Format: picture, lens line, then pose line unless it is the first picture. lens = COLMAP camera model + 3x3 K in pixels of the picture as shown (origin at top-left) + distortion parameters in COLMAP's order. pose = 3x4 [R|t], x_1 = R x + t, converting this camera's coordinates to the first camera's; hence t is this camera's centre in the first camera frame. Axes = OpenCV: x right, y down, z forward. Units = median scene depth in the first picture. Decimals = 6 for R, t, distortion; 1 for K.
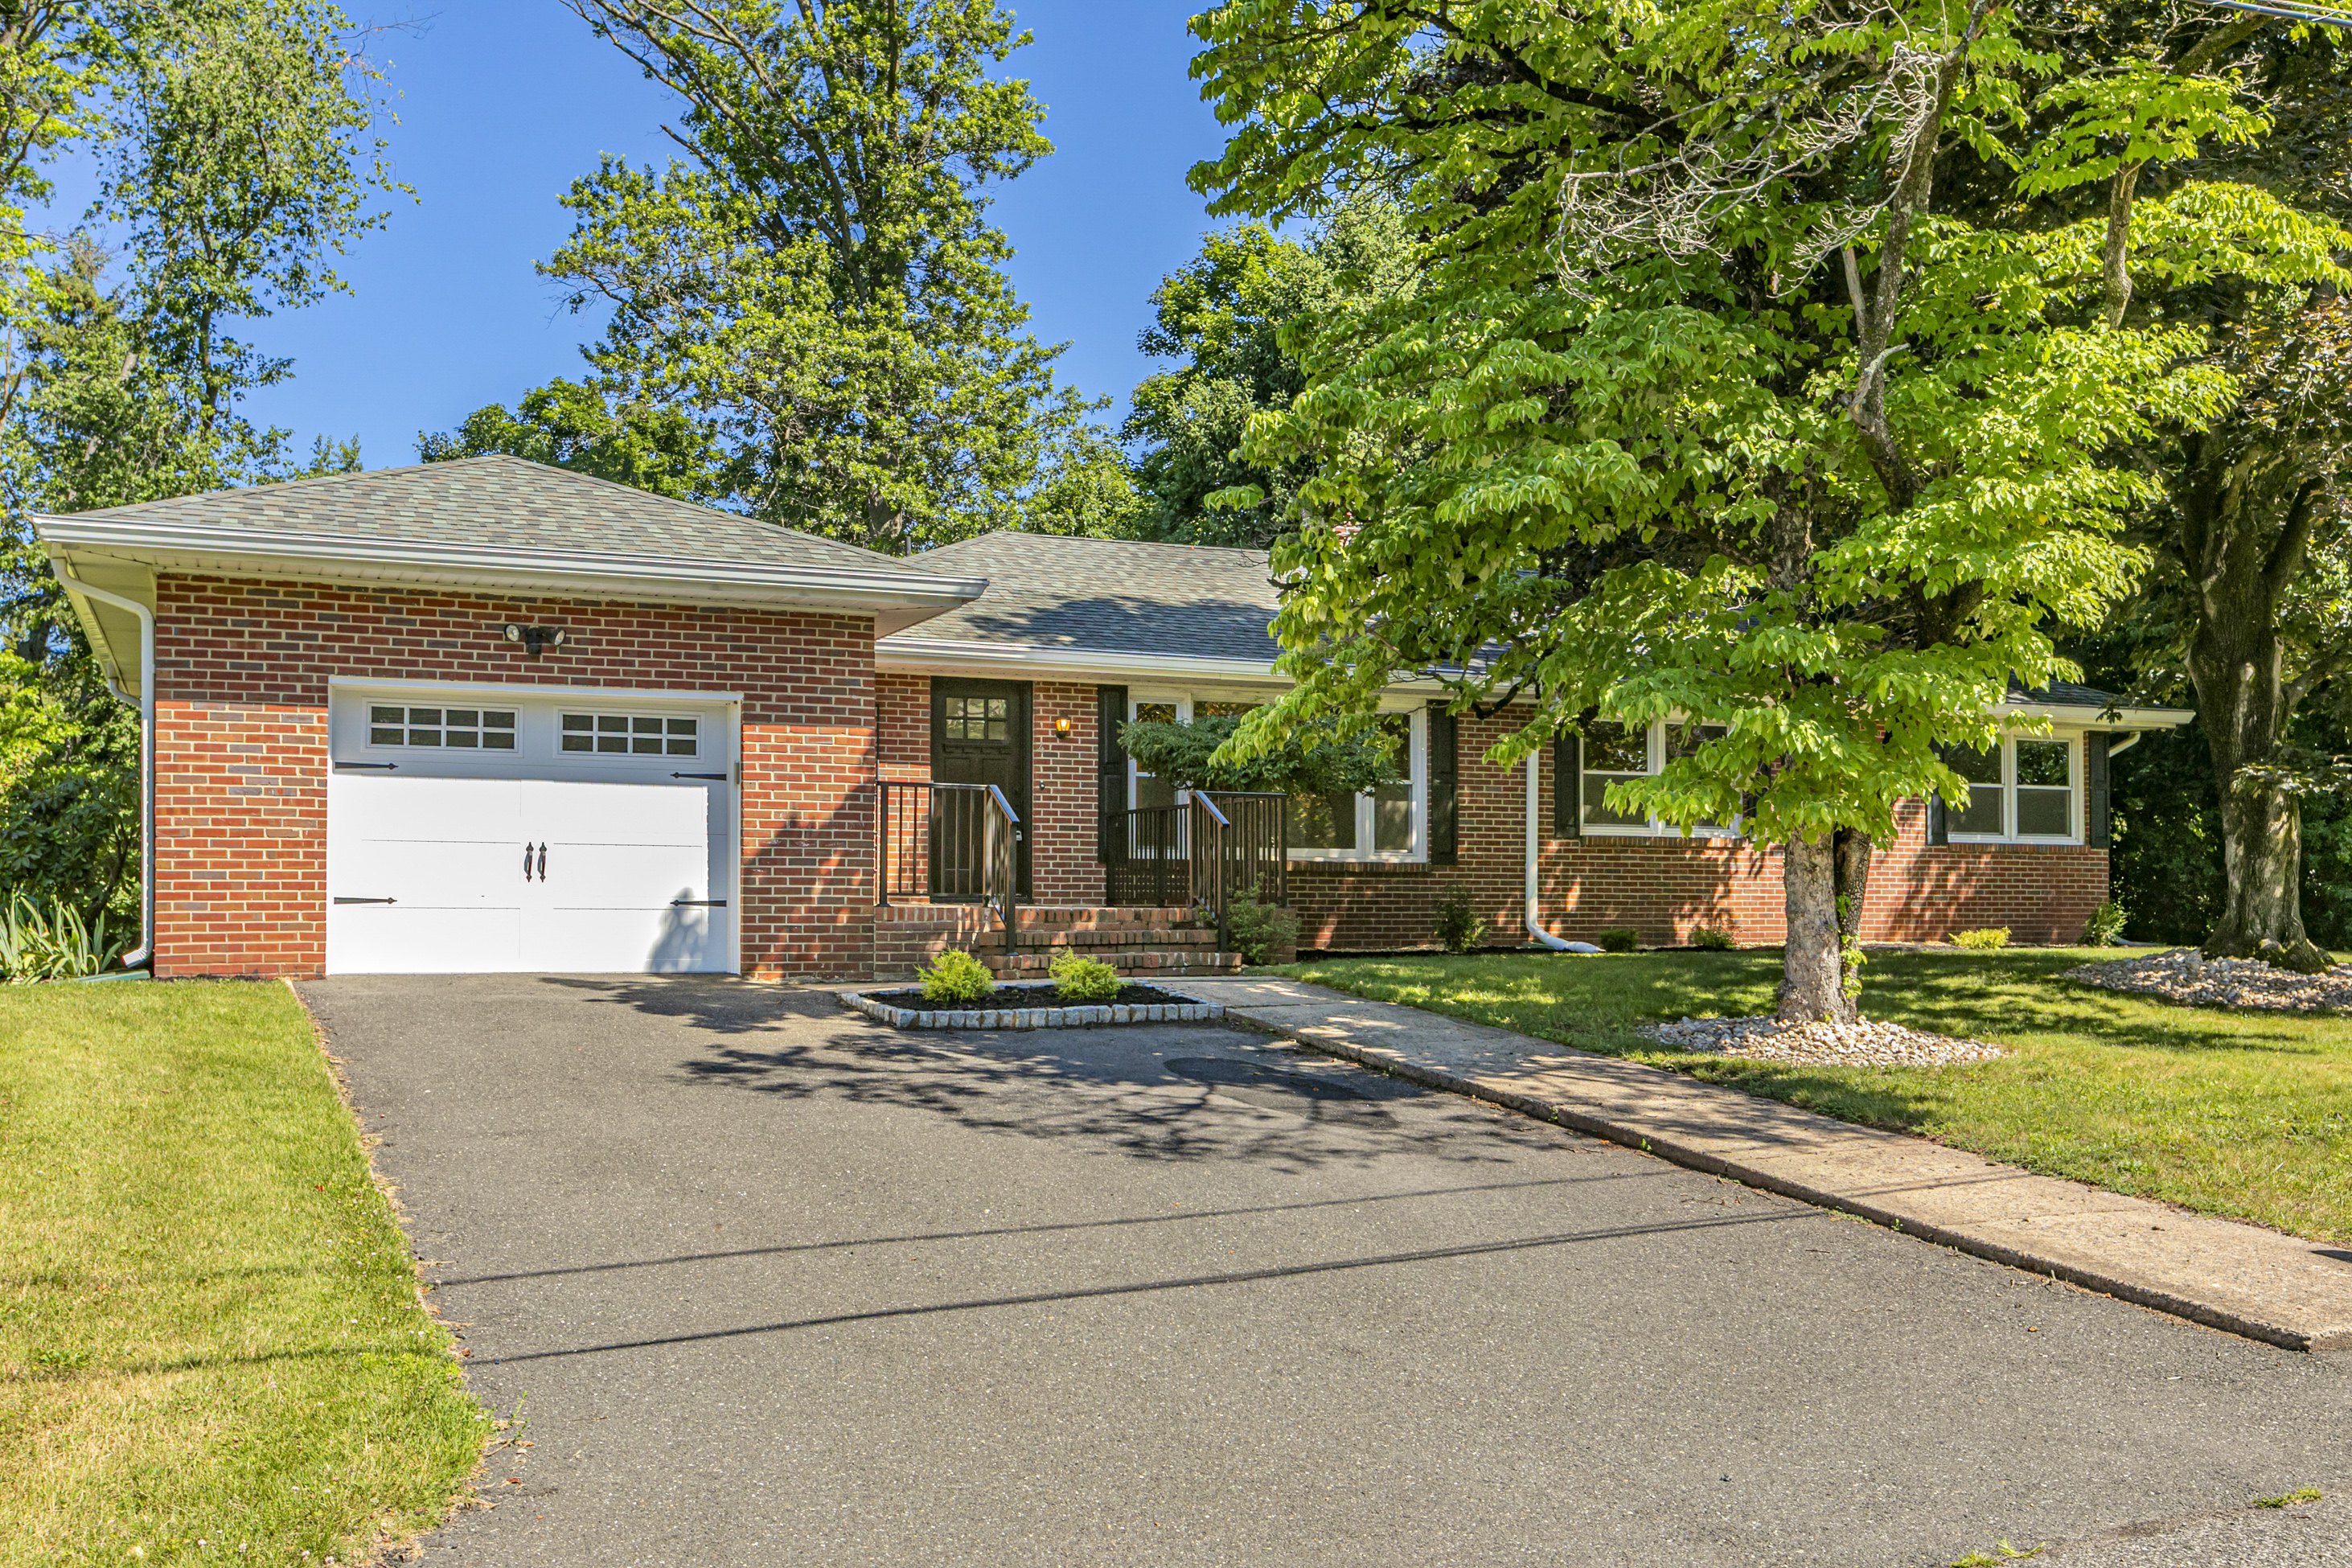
lens RADIAL K [[2140.6, 0, 1173.9], [0, 2140.6, 804.2], [0, 0, 1]] dist [0.012797, 0.006464]
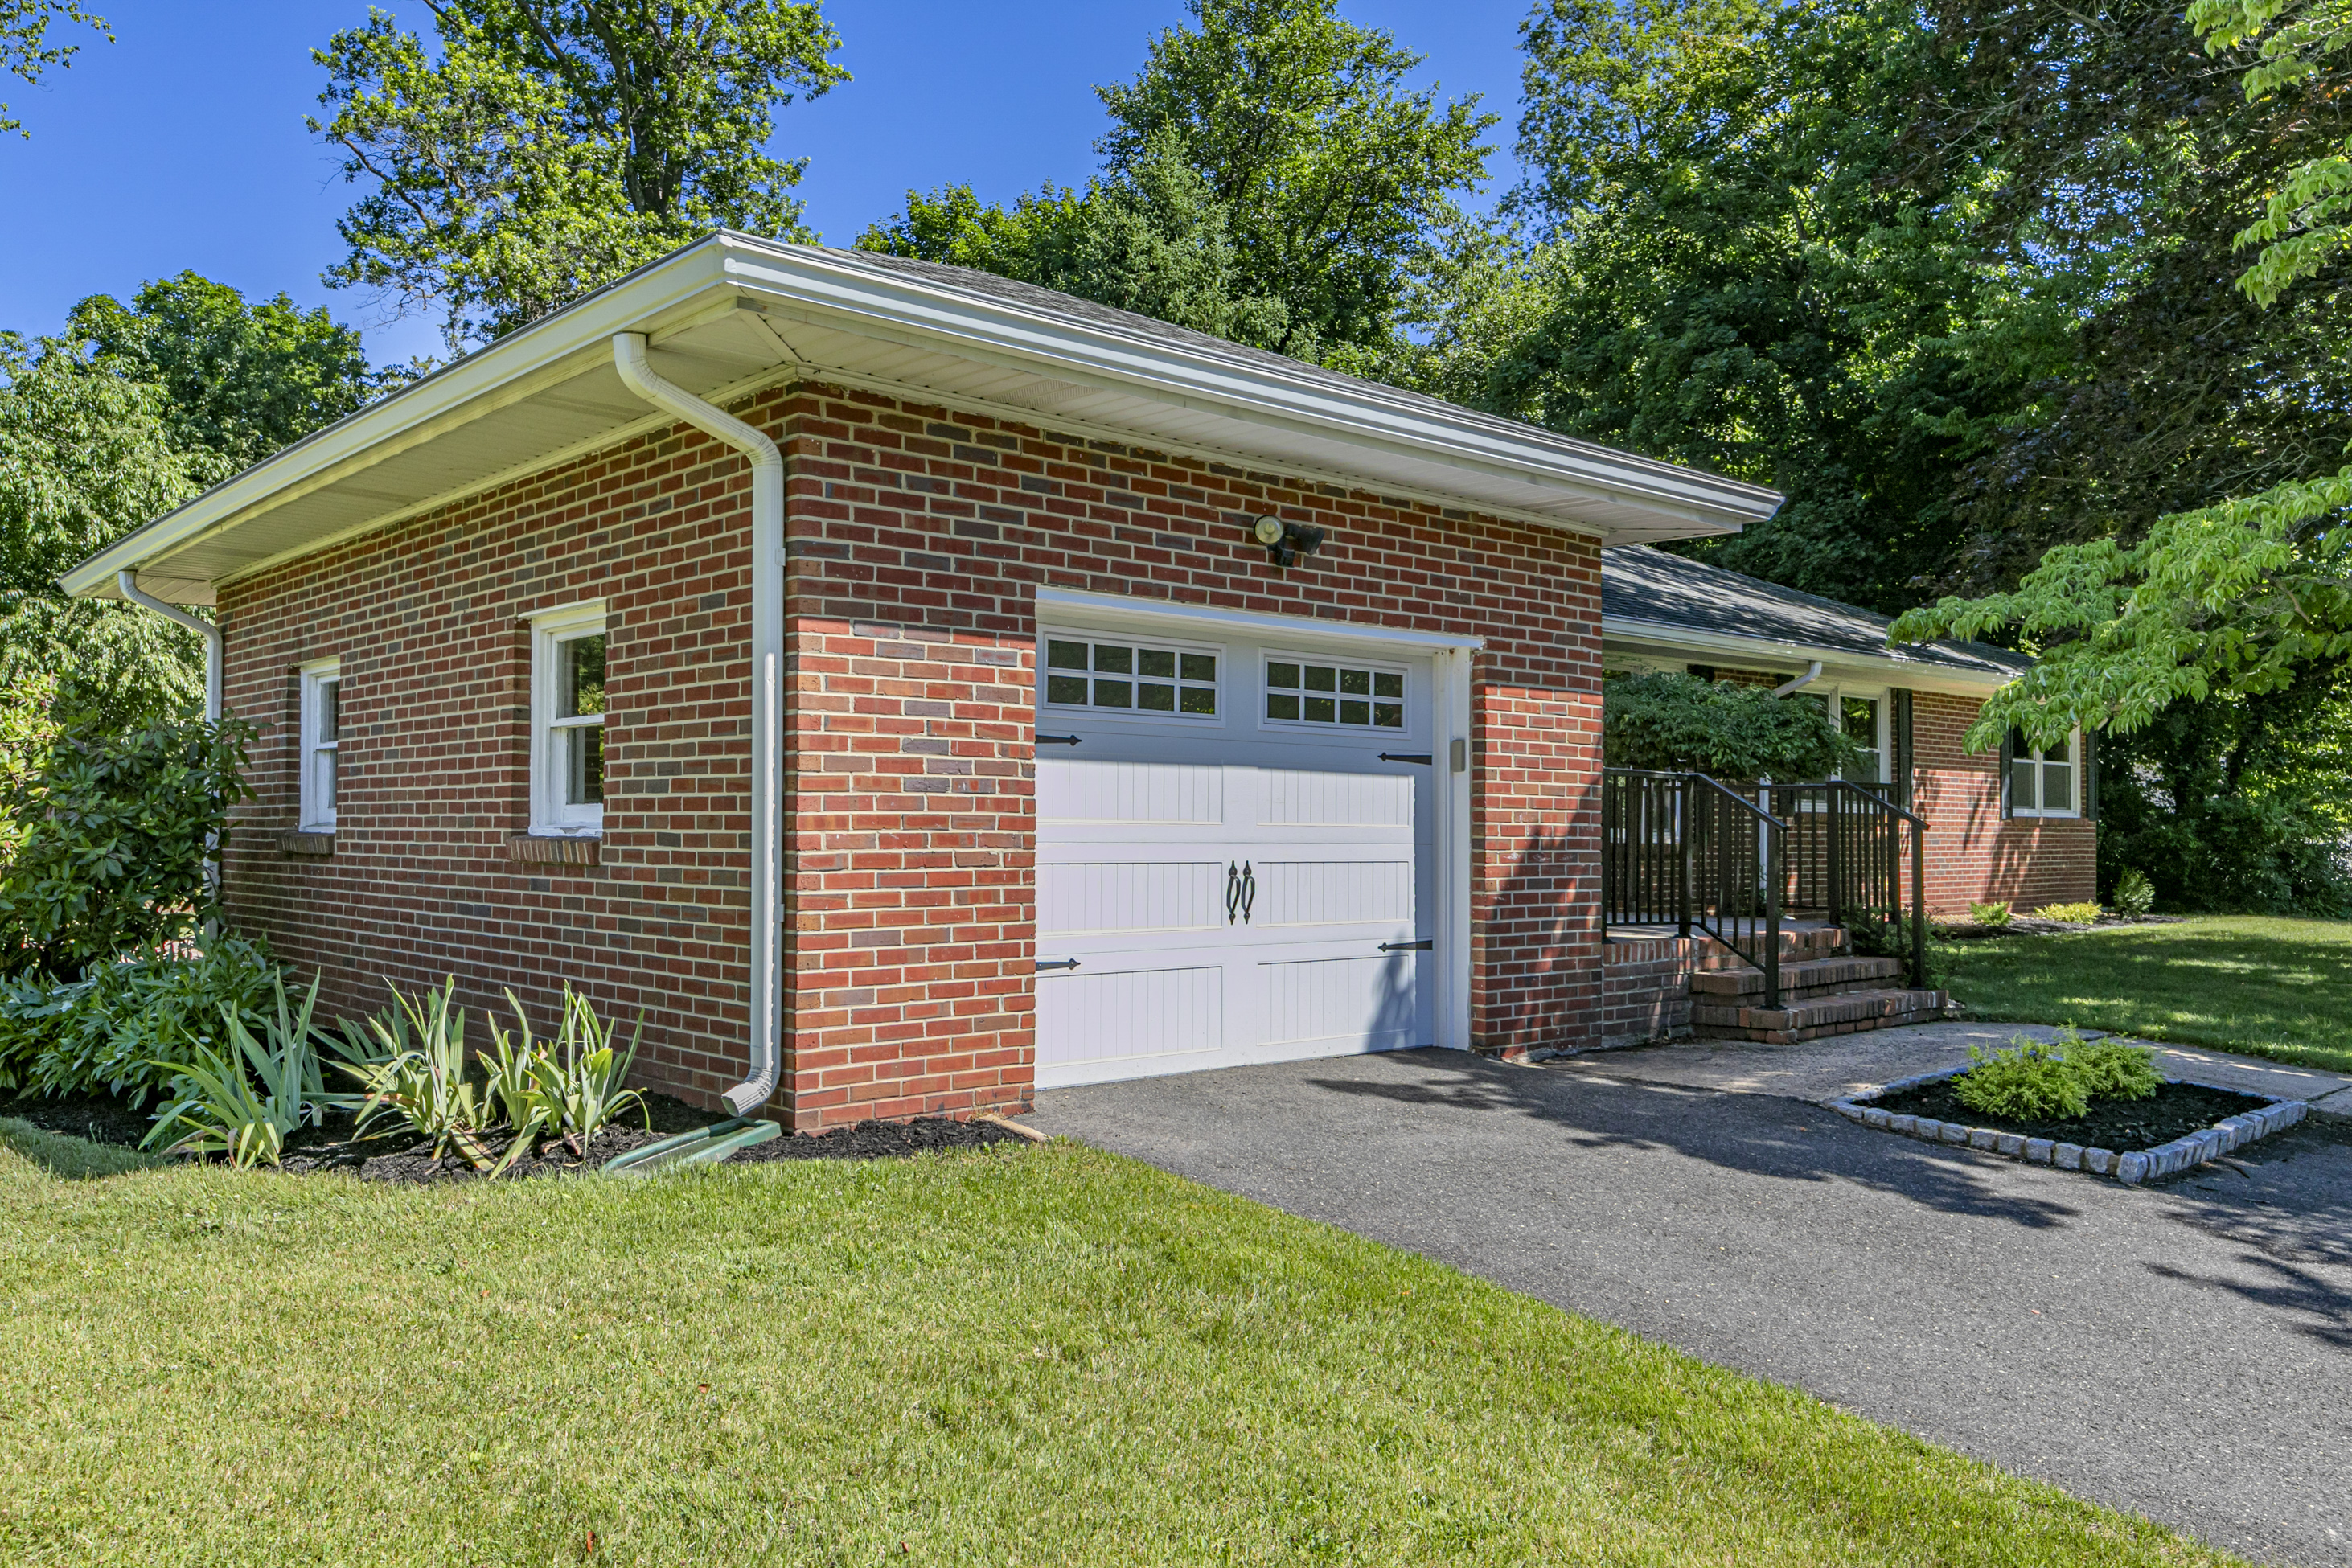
lens RADIAL K [[1771.9, 0, 1182.3], [0, 1771.9, 764.4], [0, 0, 1]] dist [0.001469, 0.001677]
pose [[0.949964, 0.017913, 0.311846, -0.503971], [-0.024385, 0.999560, 0.016865, -0.020573], [-0.311407, -0.023626, 0.949983, 0.531446]]
